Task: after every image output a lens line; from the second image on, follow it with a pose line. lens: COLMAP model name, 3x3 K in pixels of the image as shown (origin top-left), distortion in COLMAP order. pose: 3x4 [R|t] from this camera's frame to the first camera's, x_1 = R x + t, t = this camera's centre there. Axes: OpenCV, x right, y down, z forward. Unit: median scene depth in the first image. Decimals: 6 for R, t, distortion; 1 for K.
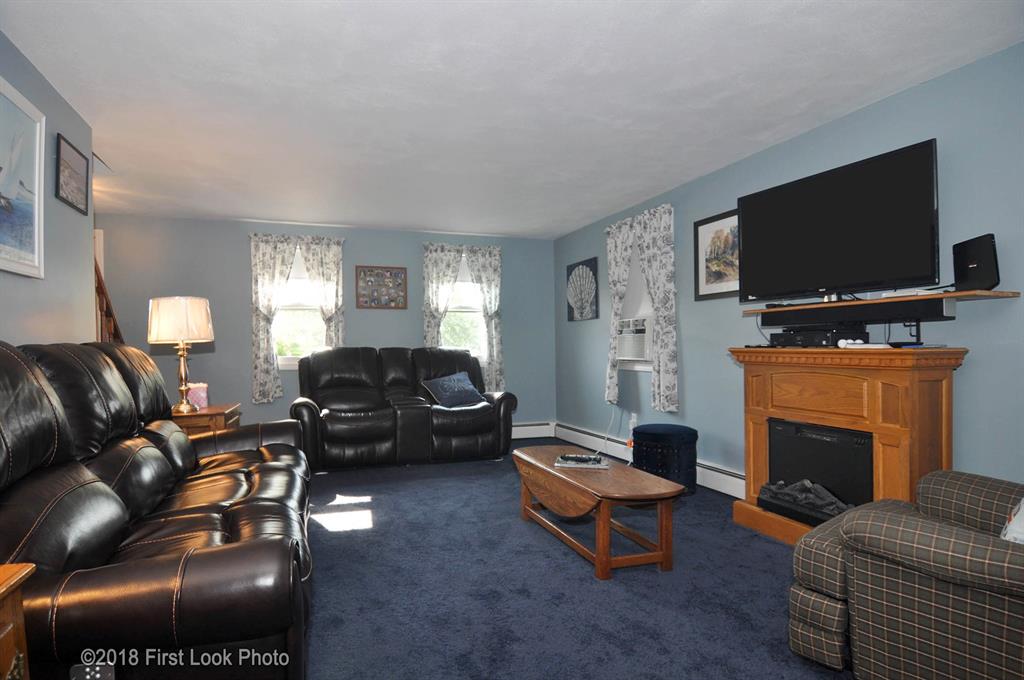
lens RADIAL K [[553.4, 0, 512.0], [0, 553.4, 342.4], [0, 0, 1]] dist [0.004348, 0.000976]
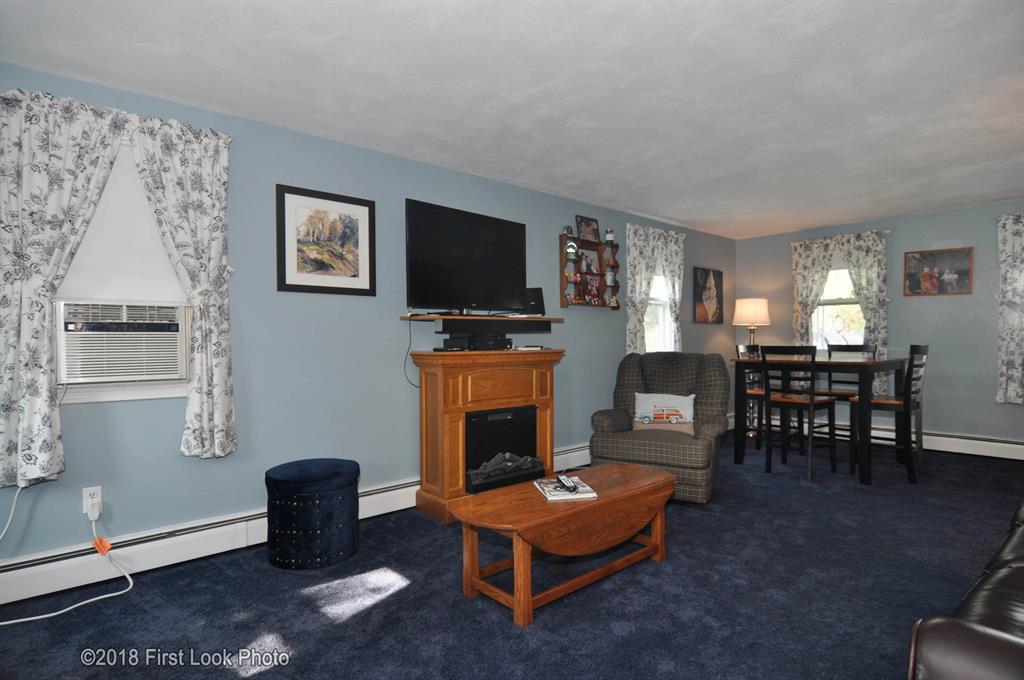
lens RADIAL K [[553.4, 0, 512.9], [0, 553.4, 338.4], [0, 0, 1]] dist [0.004348, 0.000976]
pose [[-0.334172, 0.008509, 0.942474, -0.494779], [-0.001435, 0.999953, -0.009537, -0.005013], [-0.942511, -0.004540, -0.334145, 1.001990]]
